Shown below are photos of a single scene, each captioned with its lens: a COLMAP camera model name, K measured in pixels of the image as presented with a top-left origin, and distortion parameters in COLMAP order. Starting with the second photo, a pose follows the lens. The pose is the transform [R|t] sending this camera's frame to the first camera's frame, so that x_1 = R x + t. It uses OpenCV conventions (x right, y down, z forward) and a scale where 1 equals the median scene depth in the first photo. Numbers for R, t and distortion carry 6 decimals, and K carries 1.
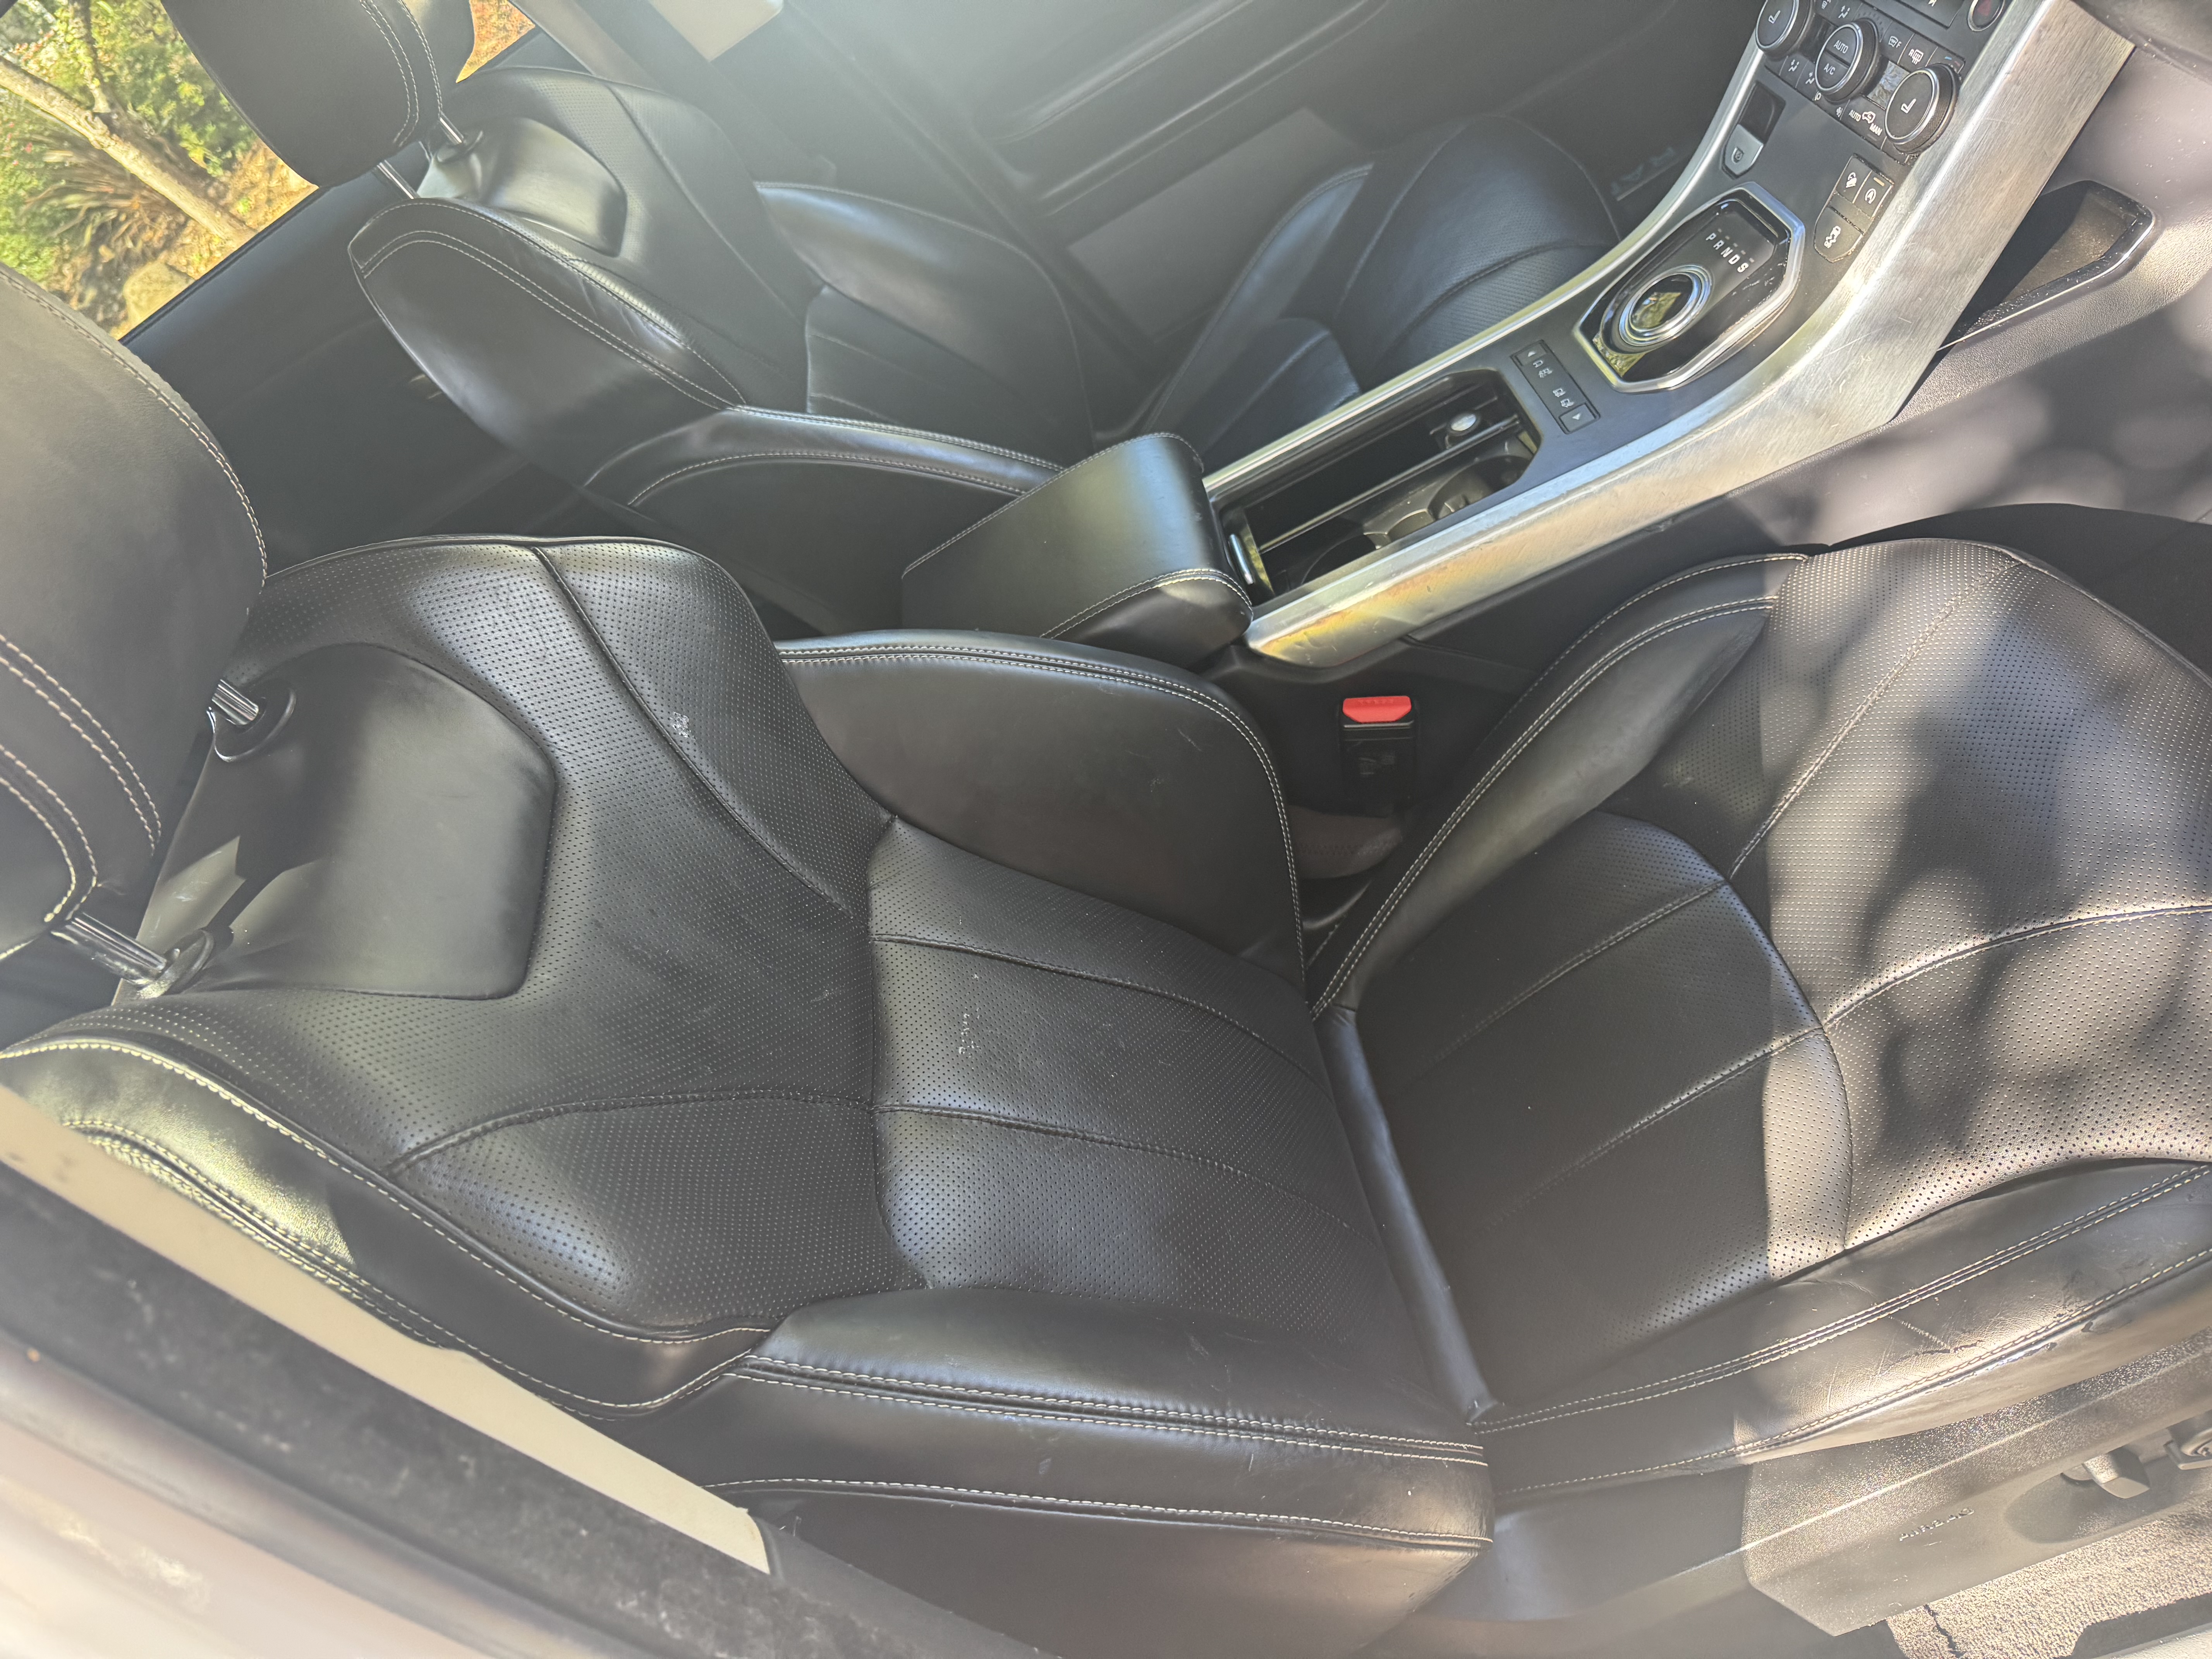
lens RADIAL K [[1539.6, 0, 1100.2], [0, 1539.6, 852.1], [0, 0, 1]] dist [0.026095, -0.054403]
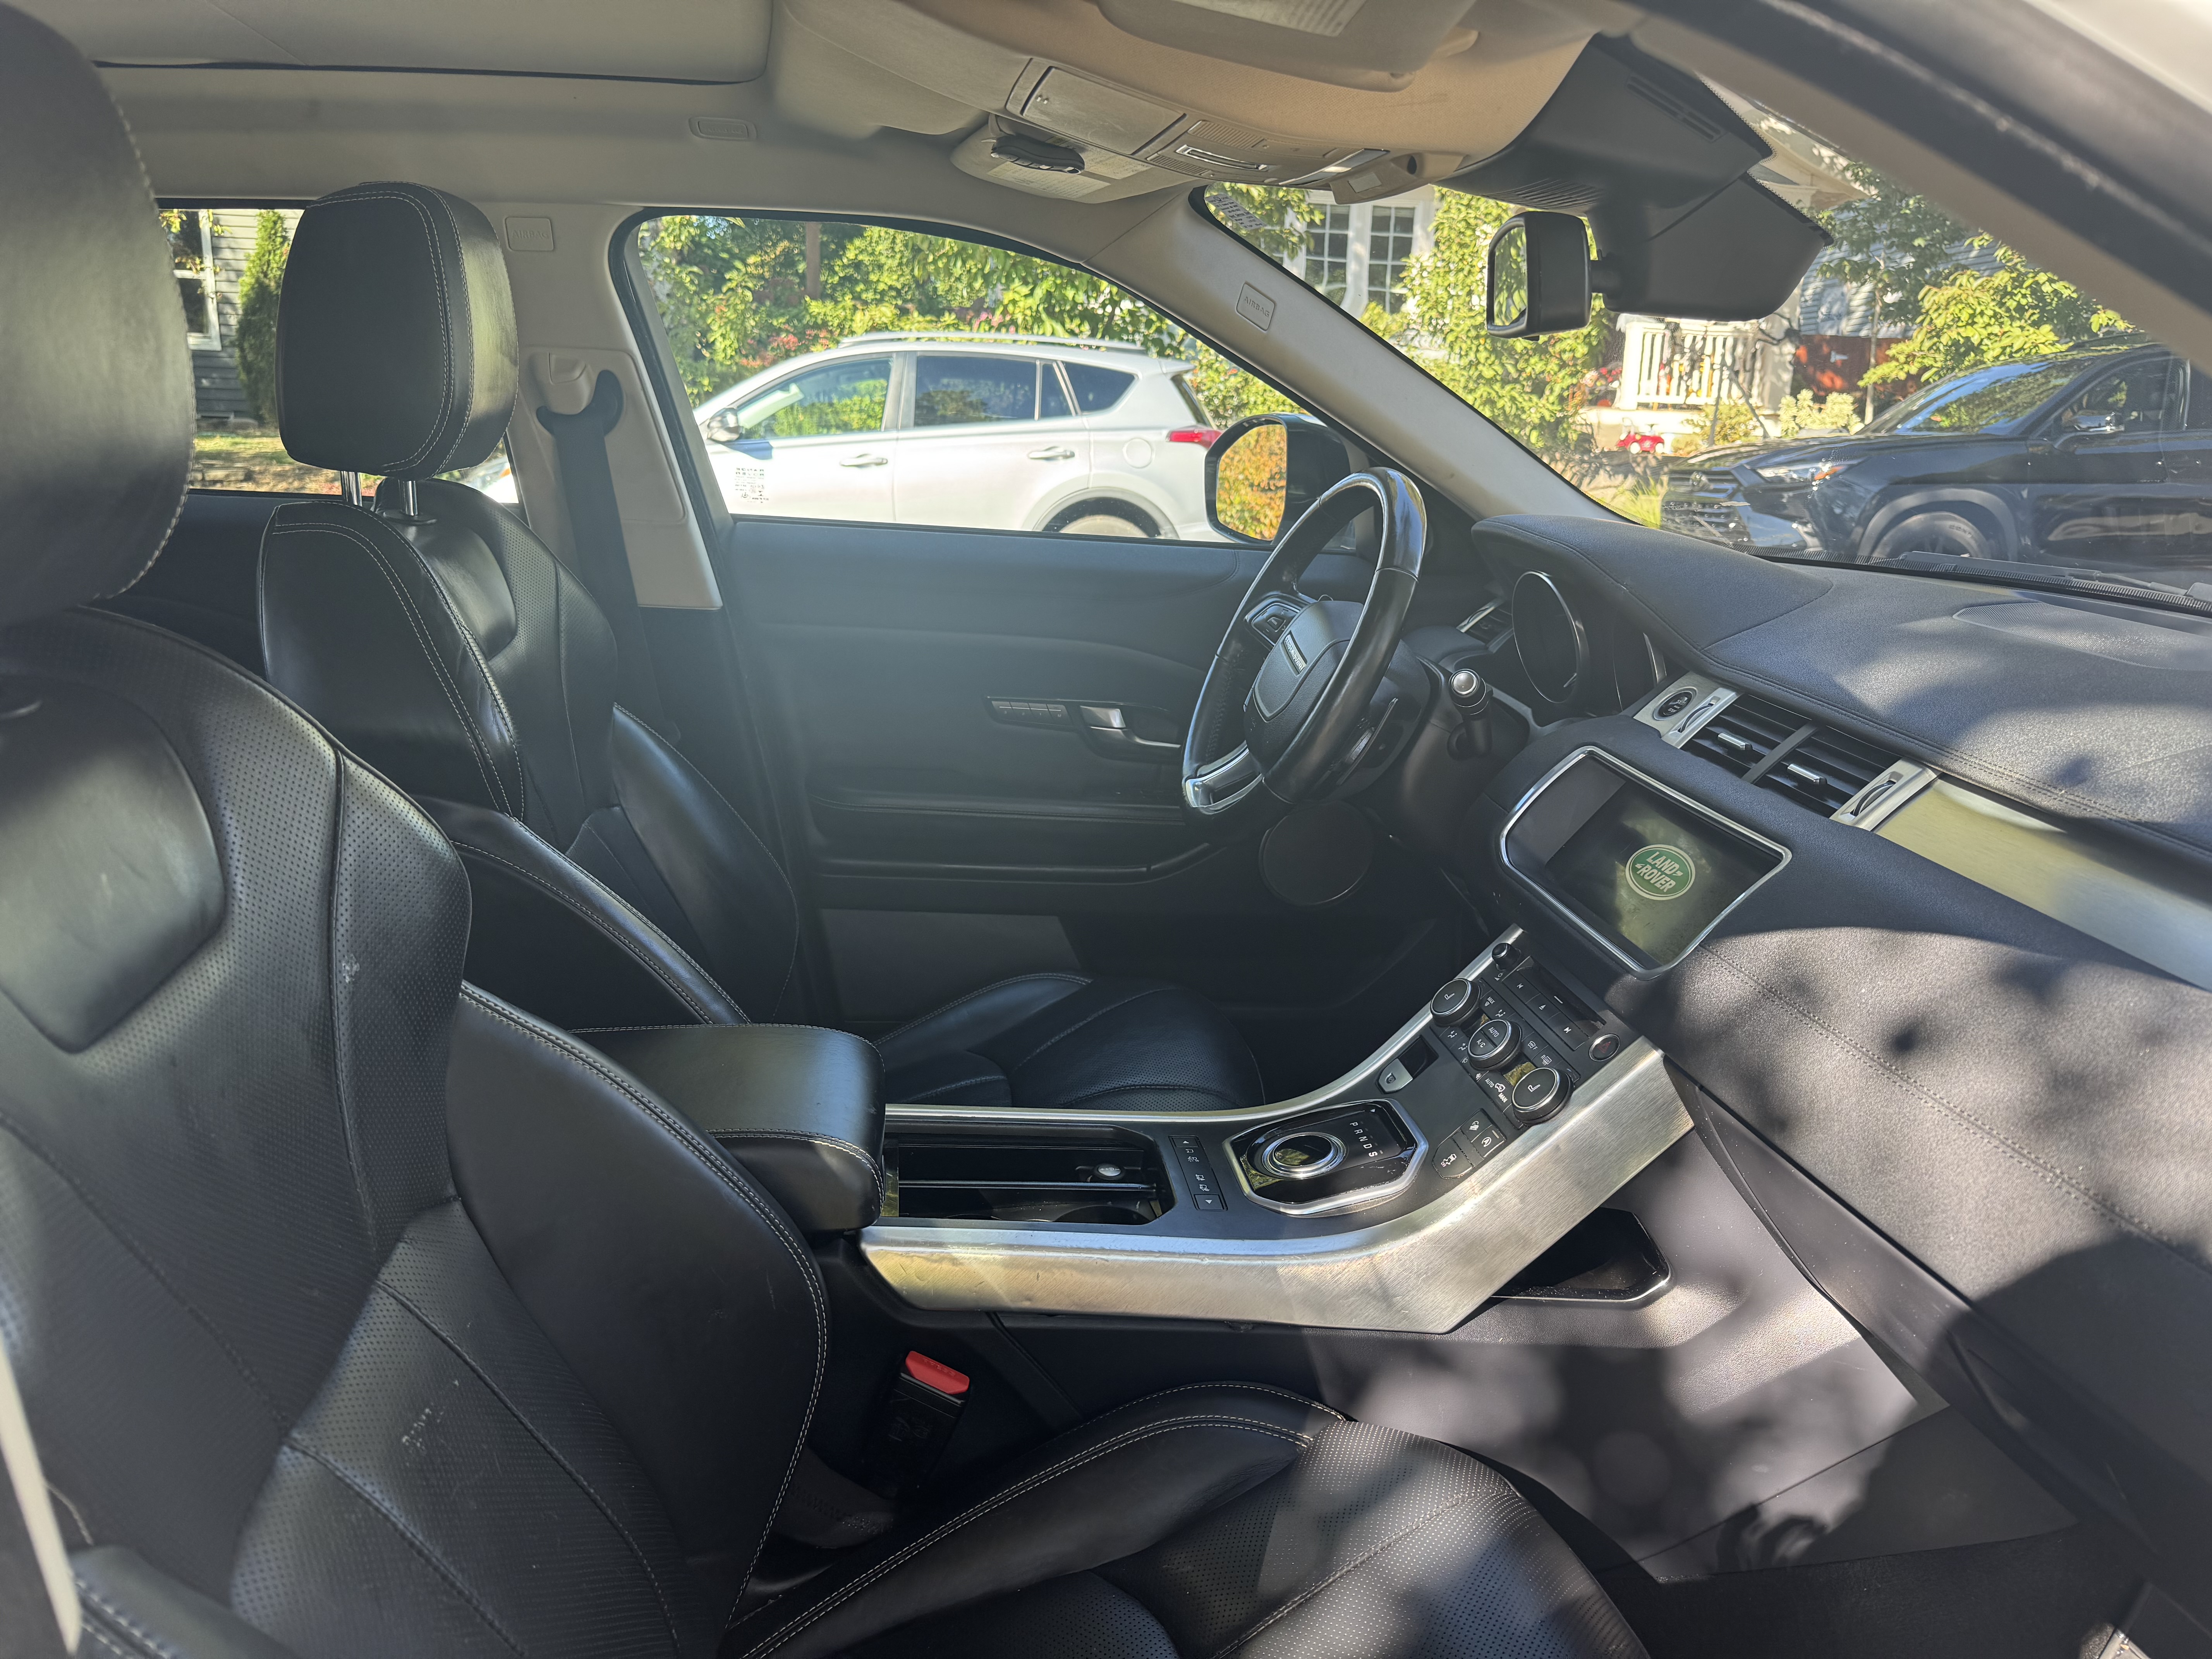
lens RADIAL K [[1539.6, 0, 1090.1], [0, 1539.6, 823.9], [0, 0, 1]] dist [0.026095, -0.054403]
pose [[0.843494, 0.522612, 0.124077, -0.042575], [-0.376321, 0.739800, -0.557745, 0.168587], [-0.383276, 0.423761, 0.820686, 0.009528]]
